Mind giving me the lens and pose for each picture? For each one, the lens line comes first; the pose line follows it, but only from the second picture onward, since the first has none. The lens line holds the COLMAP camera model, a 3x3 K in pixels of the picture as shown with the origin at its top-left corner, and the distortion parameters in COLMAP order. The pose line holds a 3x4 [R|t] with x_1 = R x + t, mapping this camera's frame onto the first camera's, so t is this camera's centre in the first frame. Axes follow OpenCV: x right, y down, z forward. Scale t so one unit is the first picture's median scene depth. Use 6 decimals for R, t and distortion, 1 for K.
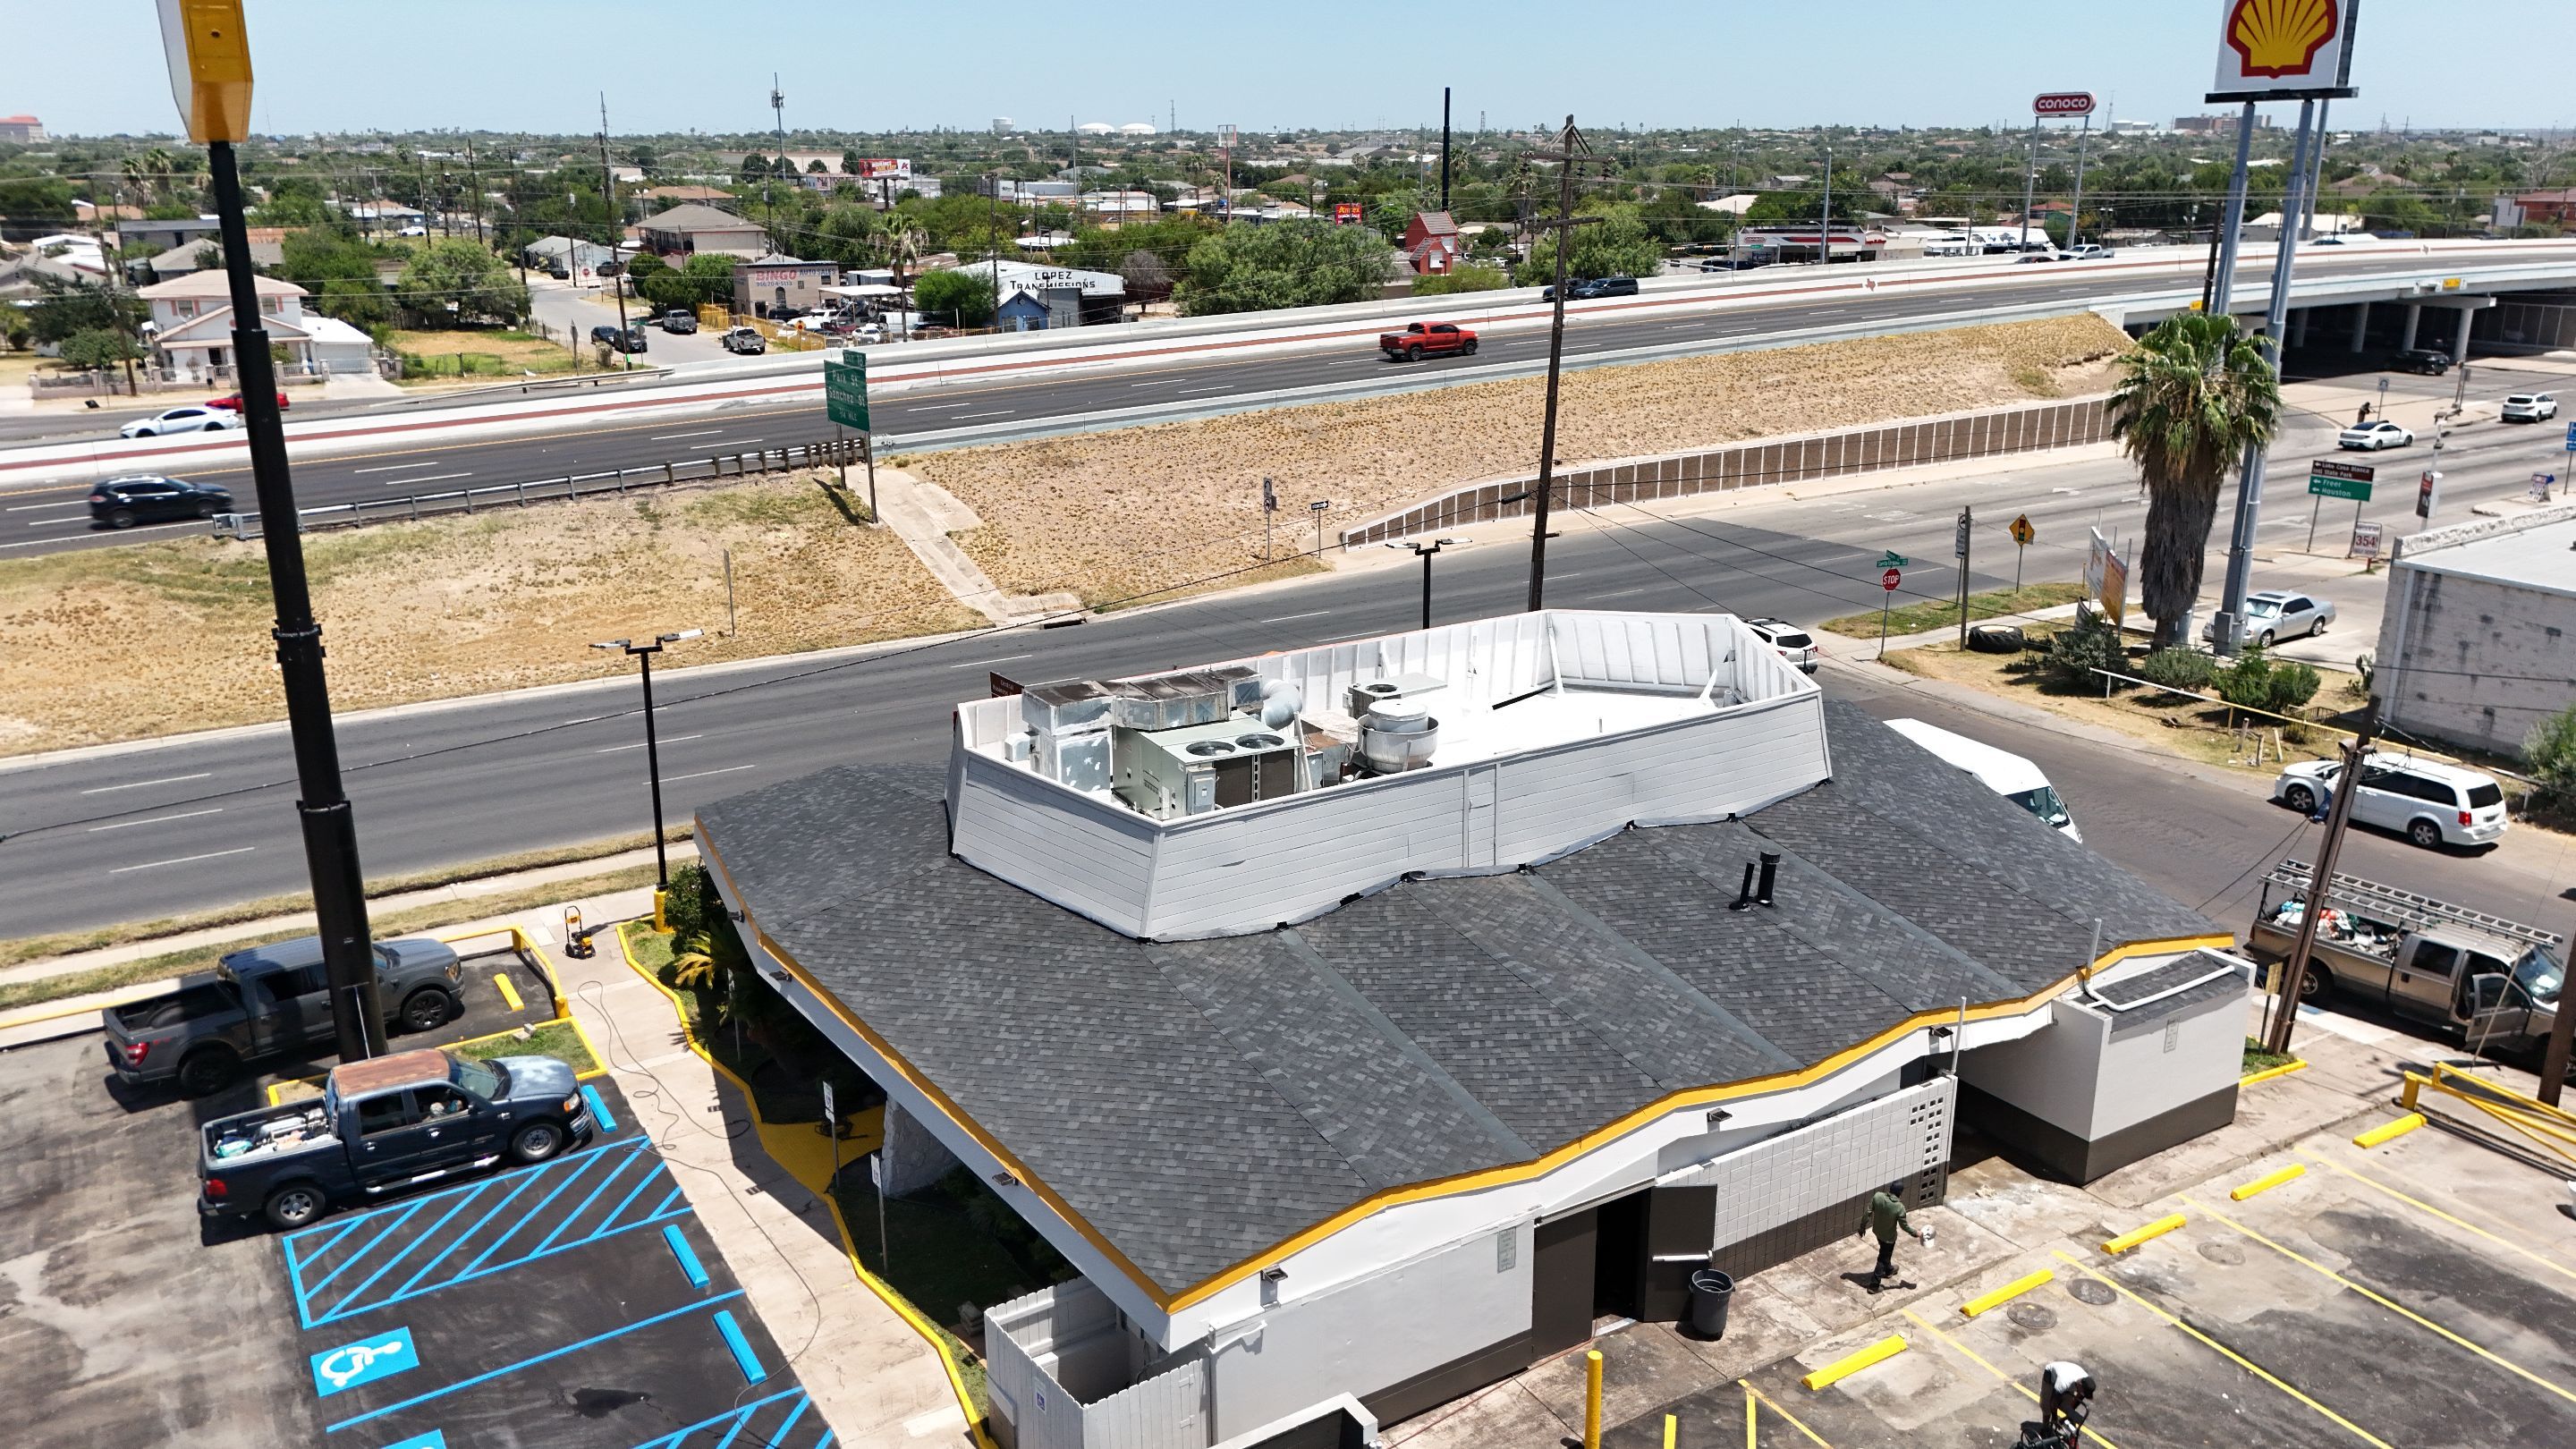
lens RADIAL K [[1910.8, 0, 1266.5], [0, 1910.8, 708.1], [0, 0, 1]] dist [0.033099, -0.022969]
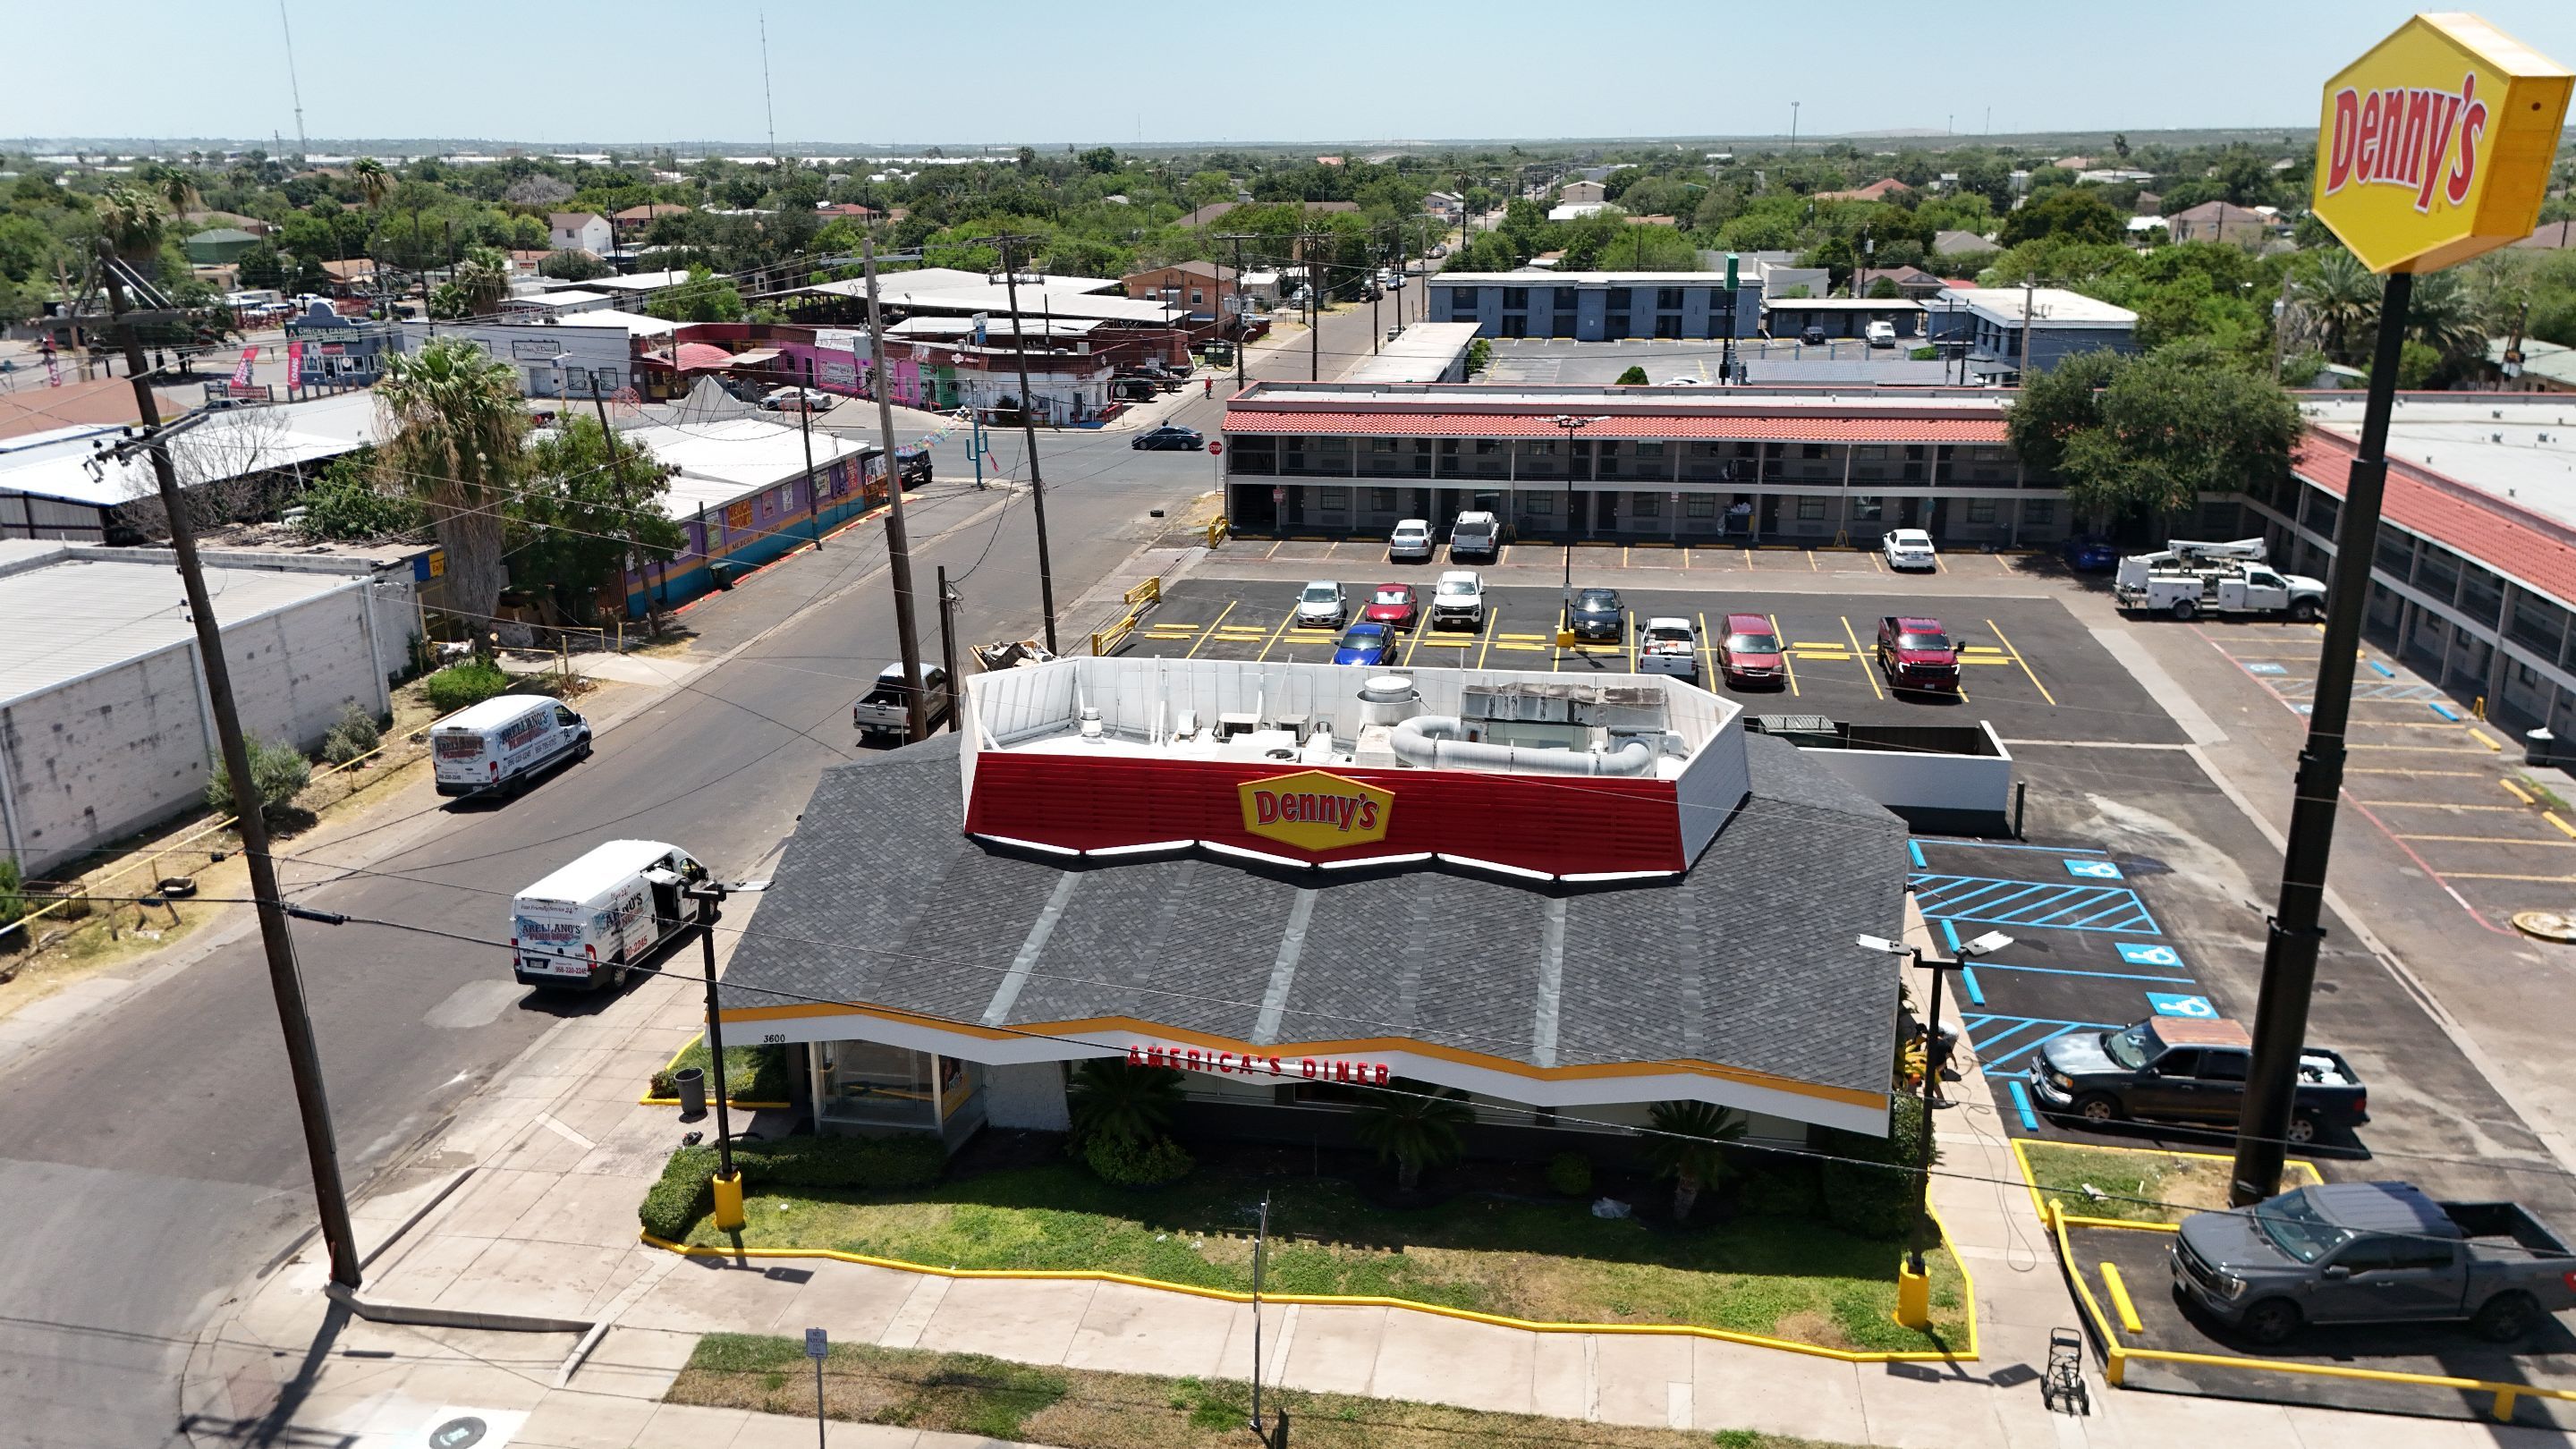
lens RADIAL K [[1910.8, 0, 1293.4], [0, 1910.8, 740.6], [0, 0, 1]] dist [0.033099, -0.022969]
pose [[-0.759444, -0.180767, 0.624954, -0.414748], [0.190955, 0.856372, 0.479754, -0.357800], [-0.621917, 0.483684, -0.615848, 1.119165]]
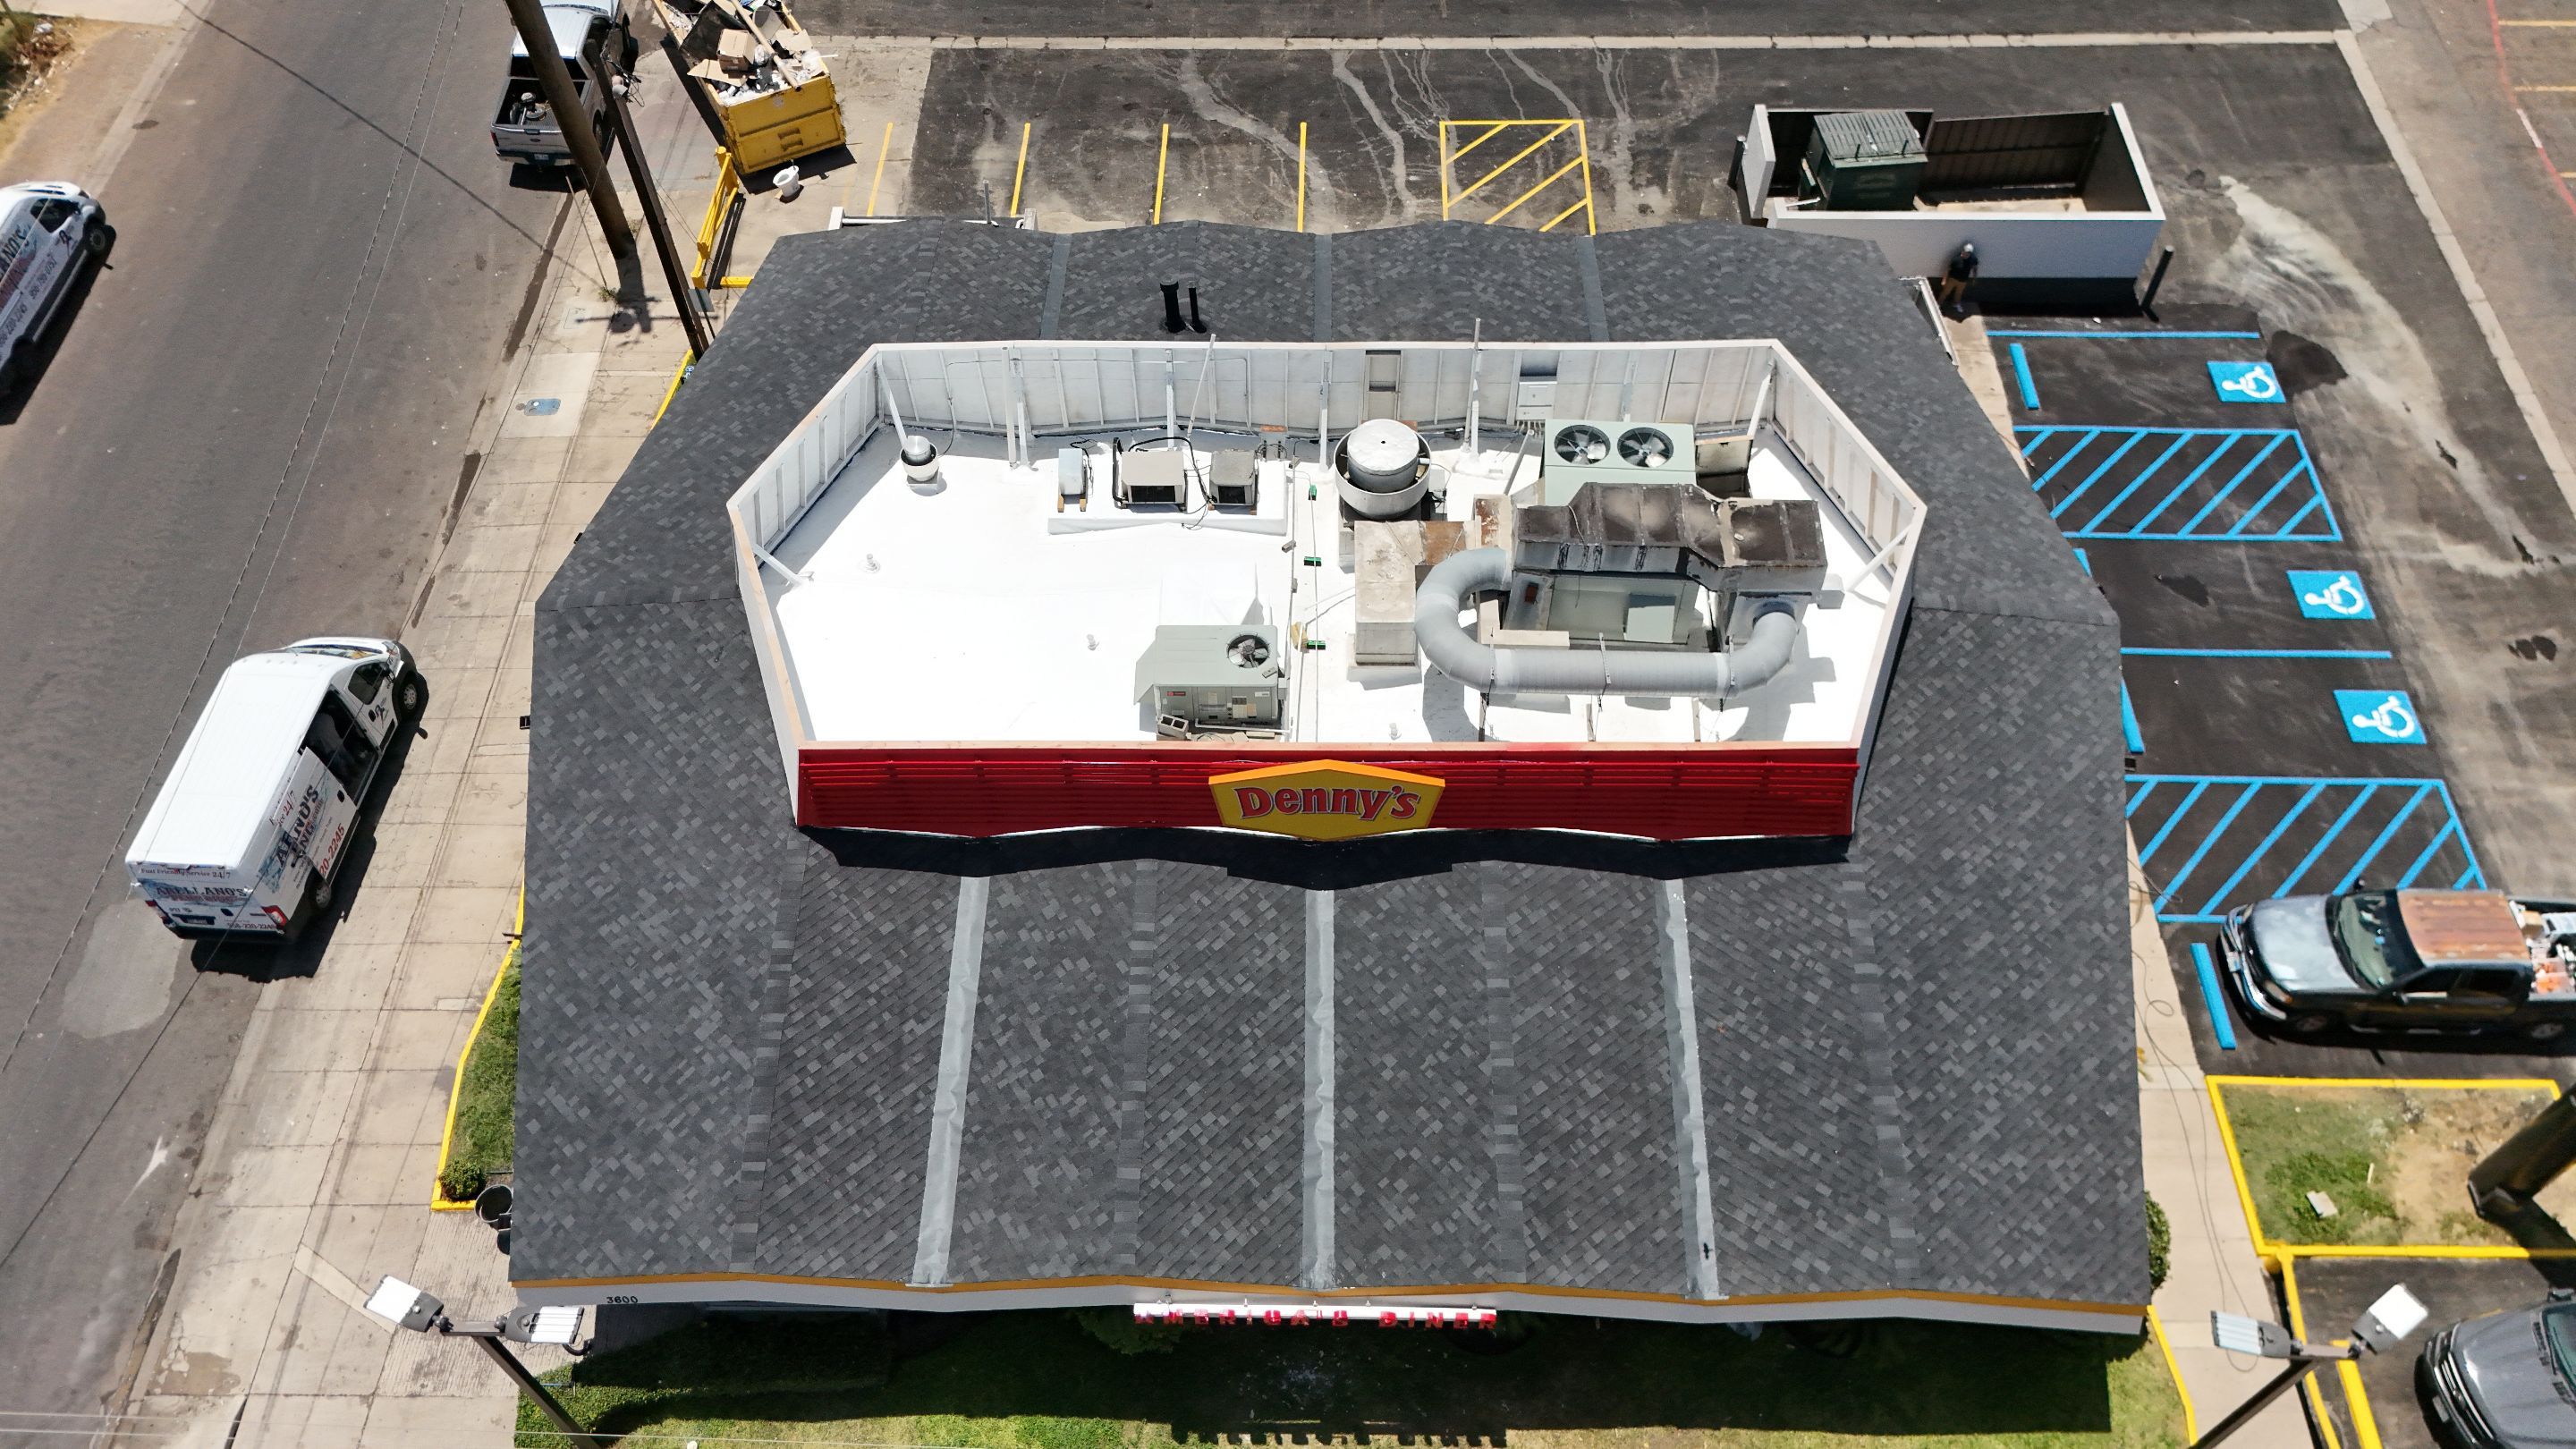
lens RADIAL K [[1910.8, 0, 1284.2], [0, 1910.8, 727.9], [0, 0, 1]] dist [0.033099, -0.022969]
pose [[-0.846389, -0.422703, 0.323956, -0.129809], [0.158383, 0.380984, 0.910915, -0.438708], [-0.508469, 0.822298, -0.255511, 0.811806]]
